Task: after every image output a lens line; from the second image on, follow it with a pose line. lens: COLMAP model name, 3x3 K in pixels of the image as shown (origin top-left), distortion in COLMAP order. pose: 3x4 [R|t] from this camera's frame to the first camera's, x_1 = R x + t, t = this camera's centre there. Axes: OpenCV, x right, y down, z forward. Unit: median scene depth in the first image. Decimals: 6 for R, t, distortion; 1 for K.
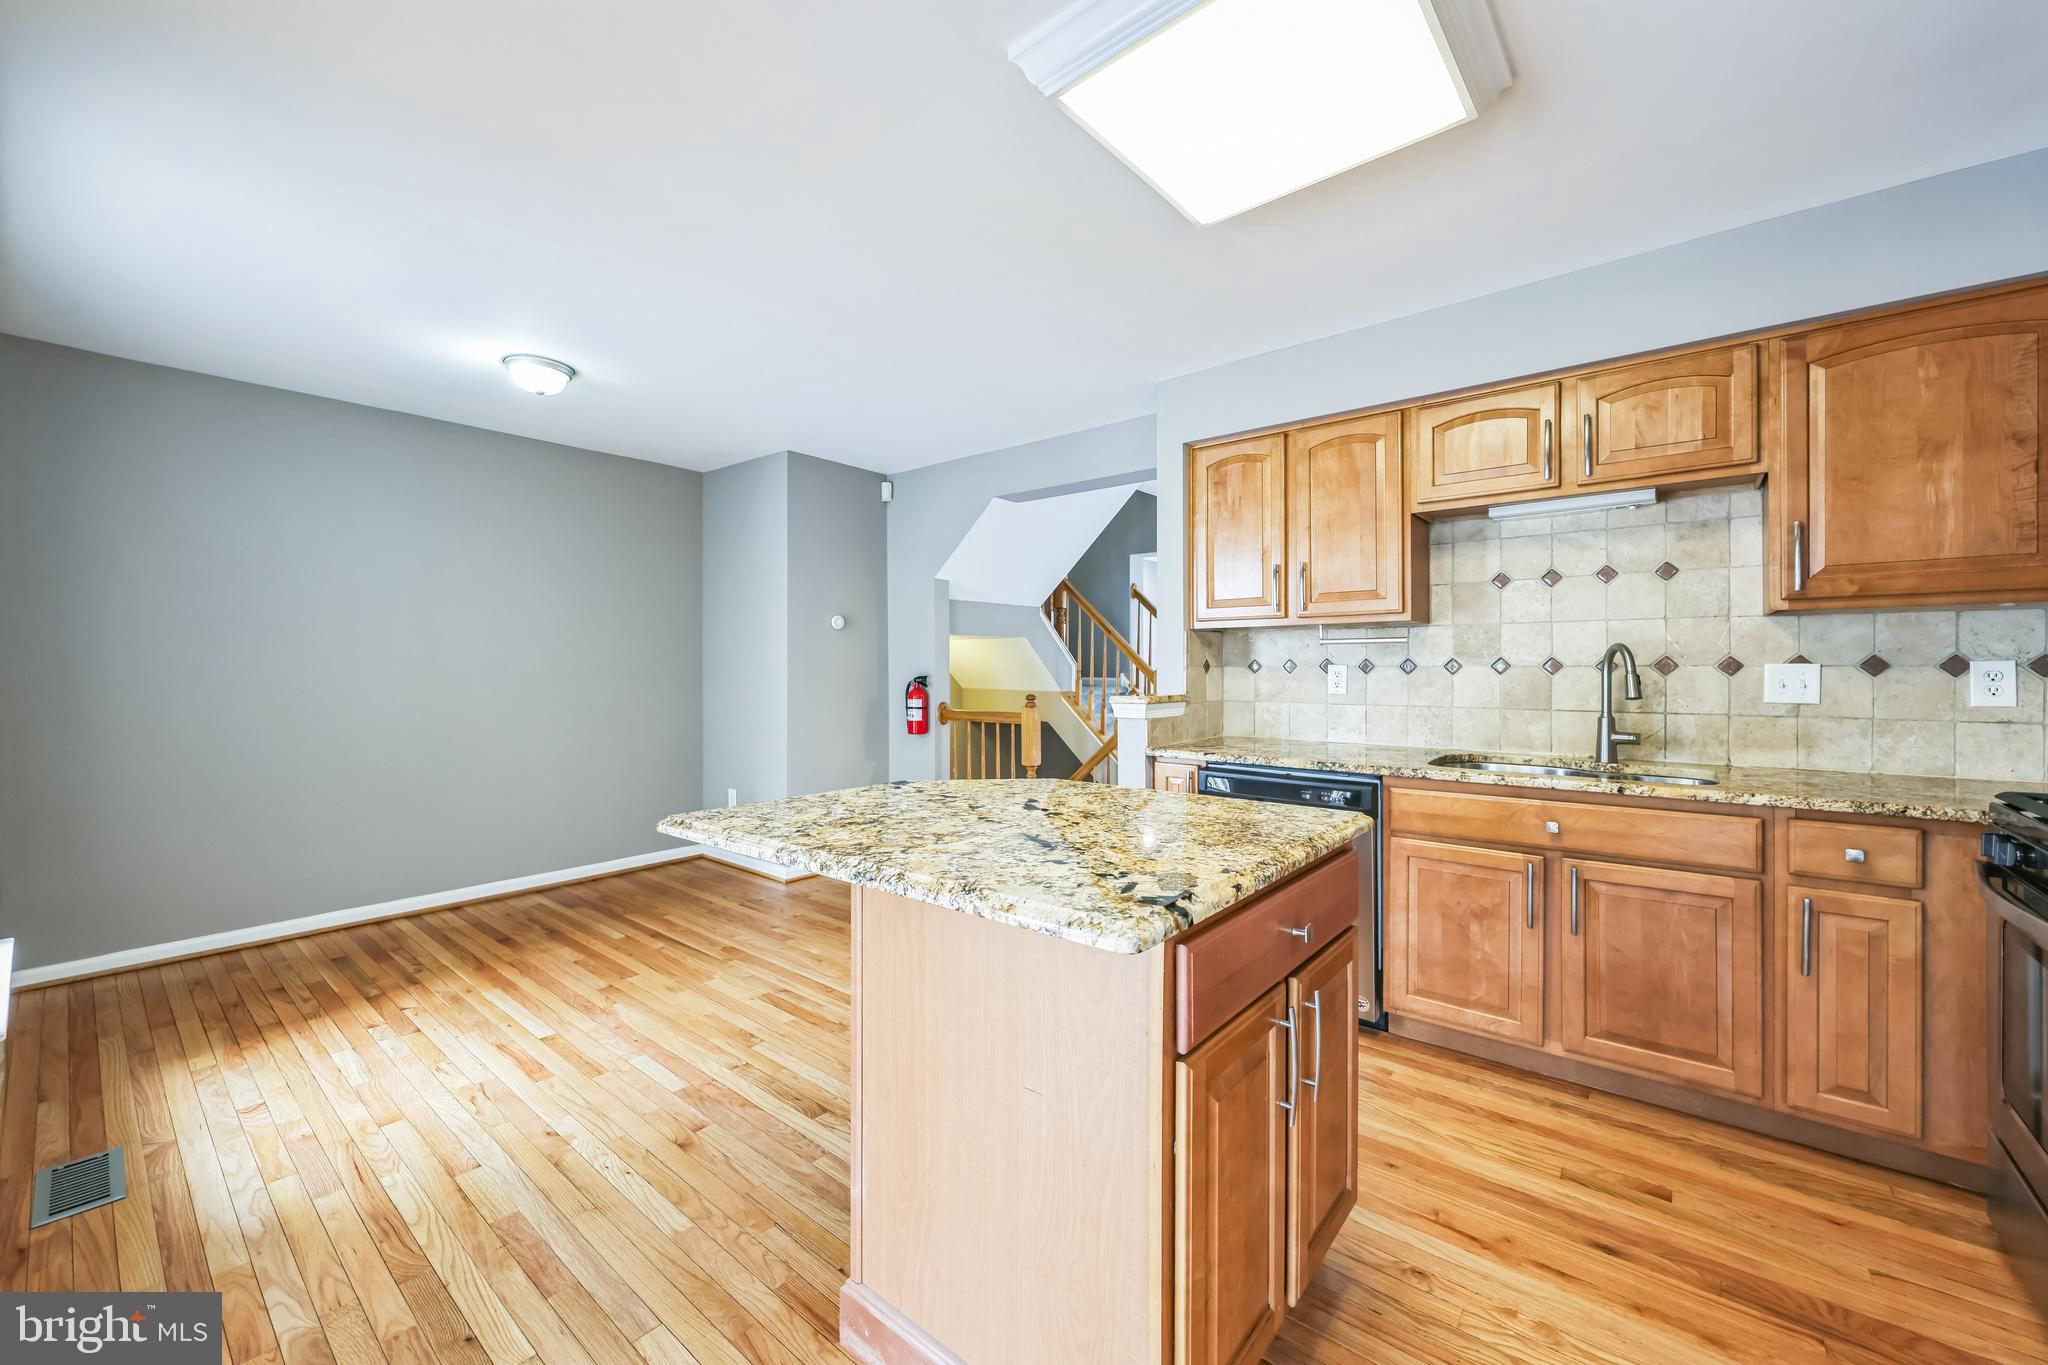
lens RADIAL K [[795.0, 0, 1012.9], [0, 795.0, 669.2], [0, 0, 1]] dist [0.000027, -0.000284]
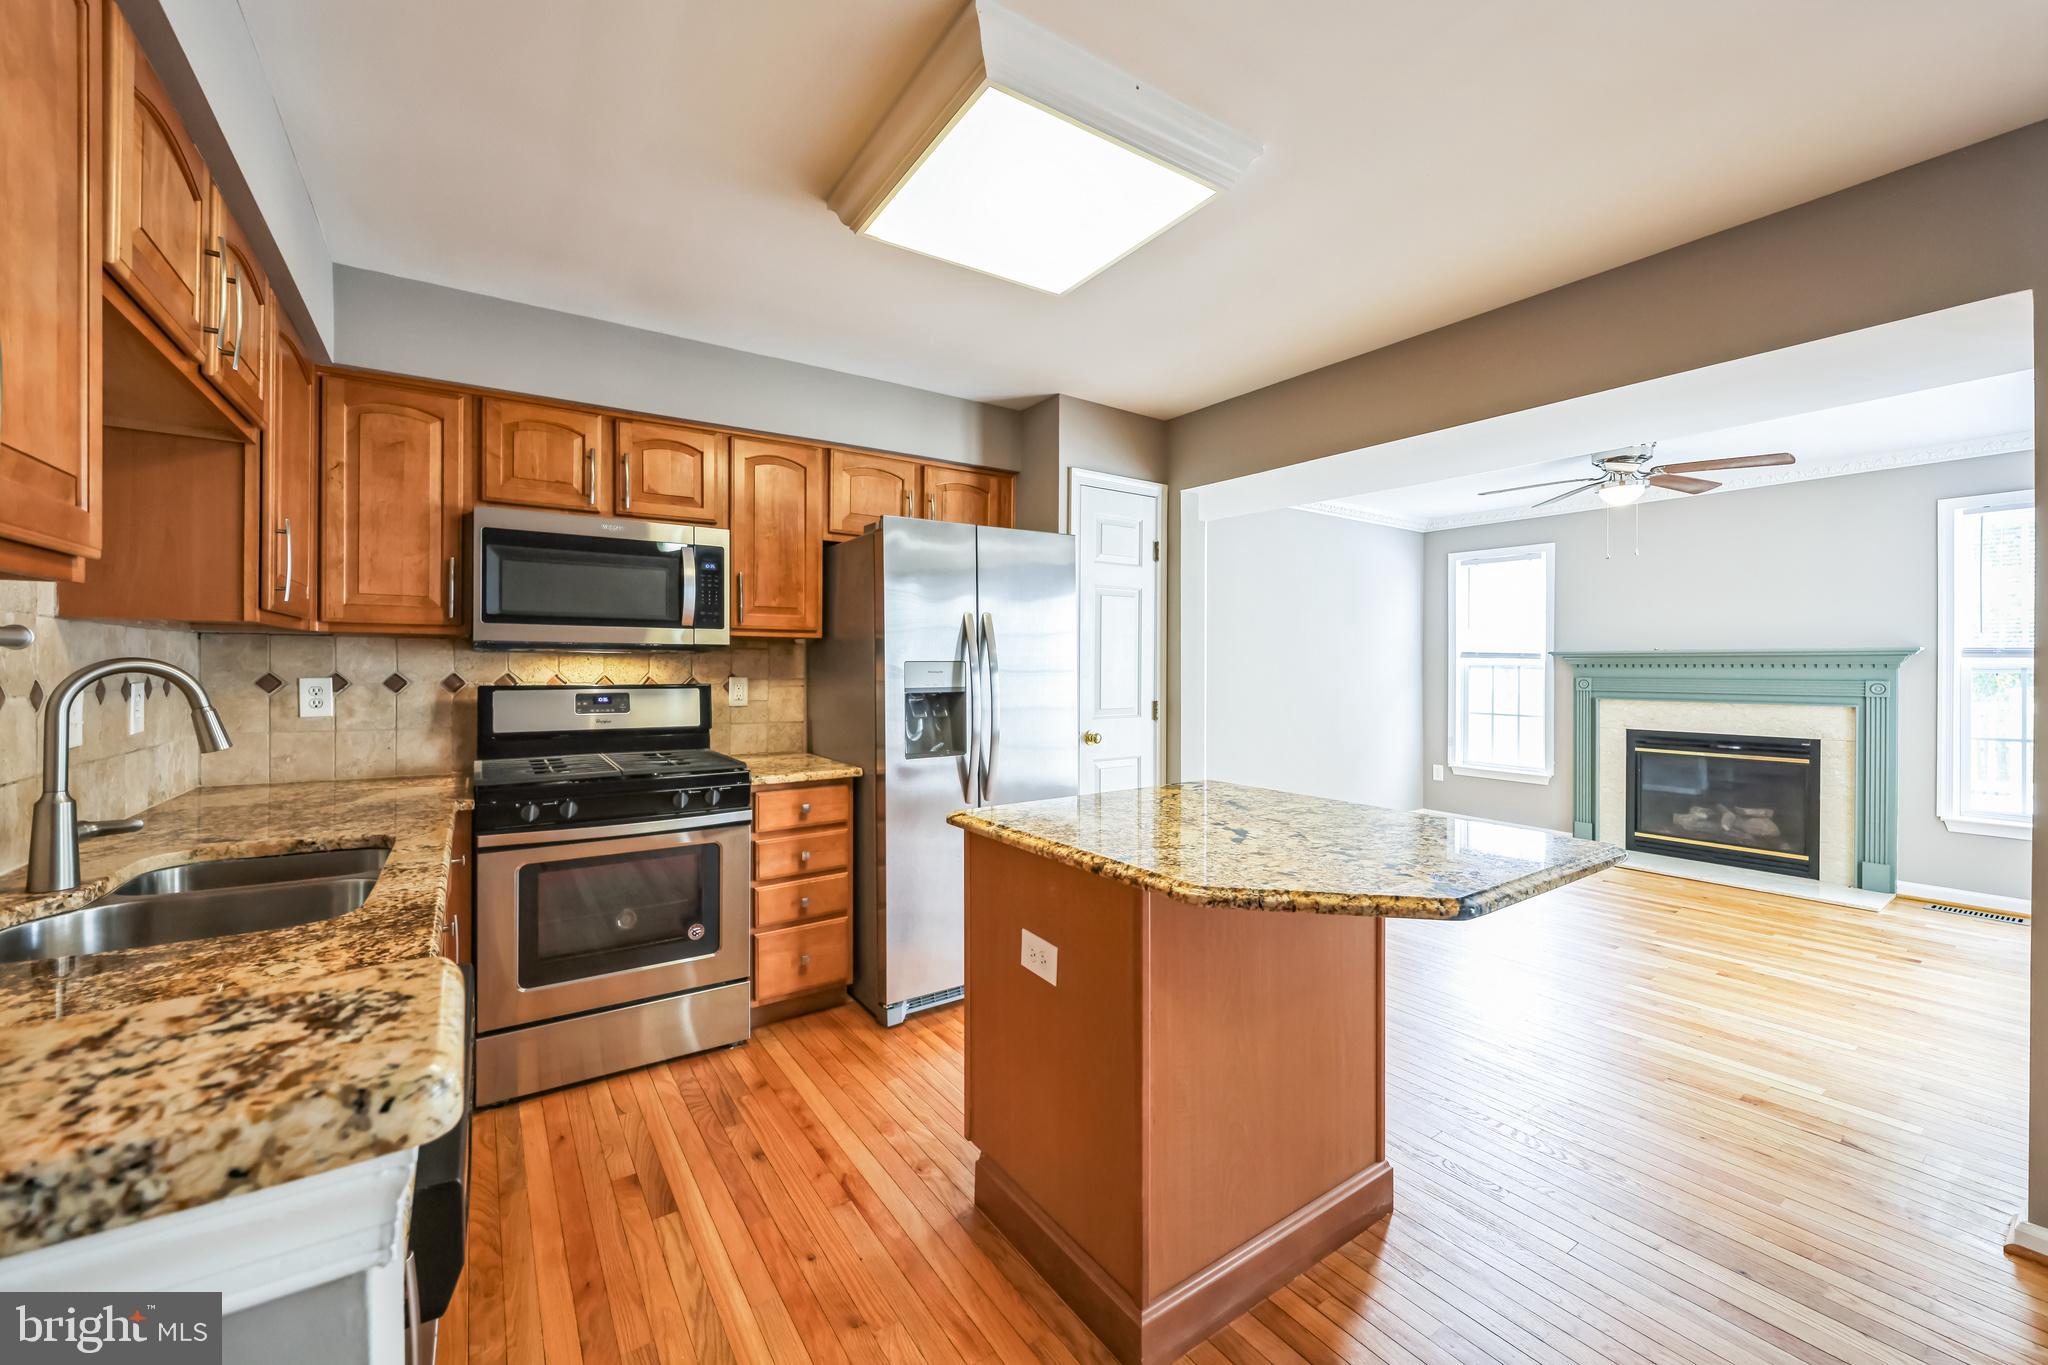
lens RADIAL K [[795.0, 0, 1012.9], [0, 795.0, 669.2], [0, 0, 1]] dist [0.000027, -0.000284]
pose [[-0.962538, -0.001714, 0.271142, 0.014884], [0.000744, 0.999960, 0.008965, -0.024986], [-0.271146, 0.008831, -0.962498, 1.157976]]
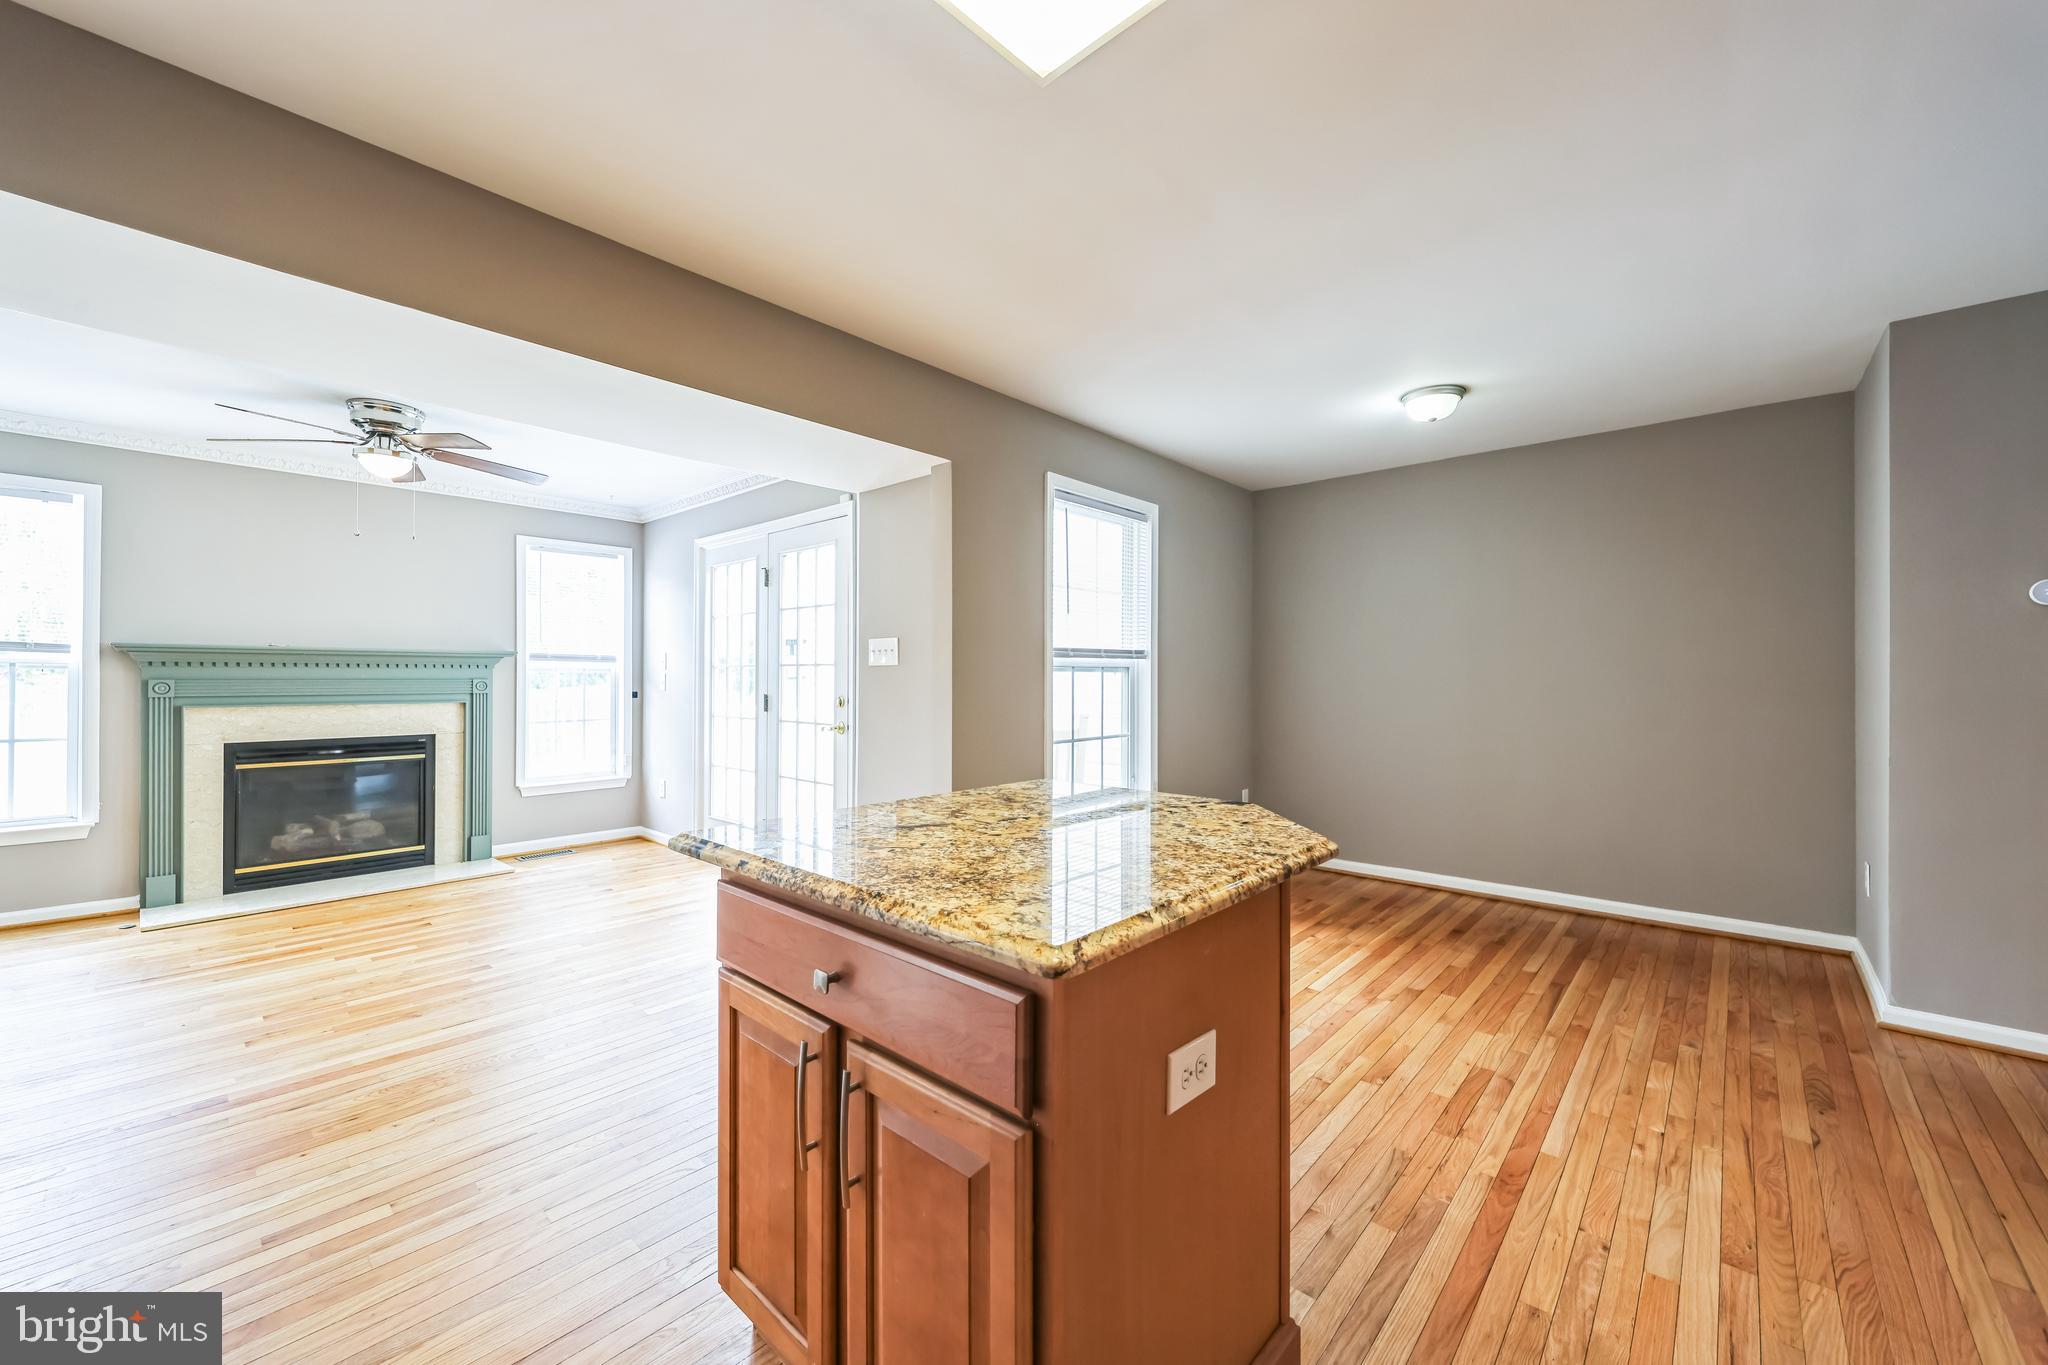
lens RADIAL K [[788.5, 0, 1022.2], [0, 788.5, 675.1], [0, 0, 1]] dist [-0.001550, -0.000195]
pose [[-0.042652, -0.001716, -0.999089, 0.529563], [-0.004929, 0.999987, -0.001507, -0.000426], [0.999078, 0.004861, -0.042660, 0.542211]]
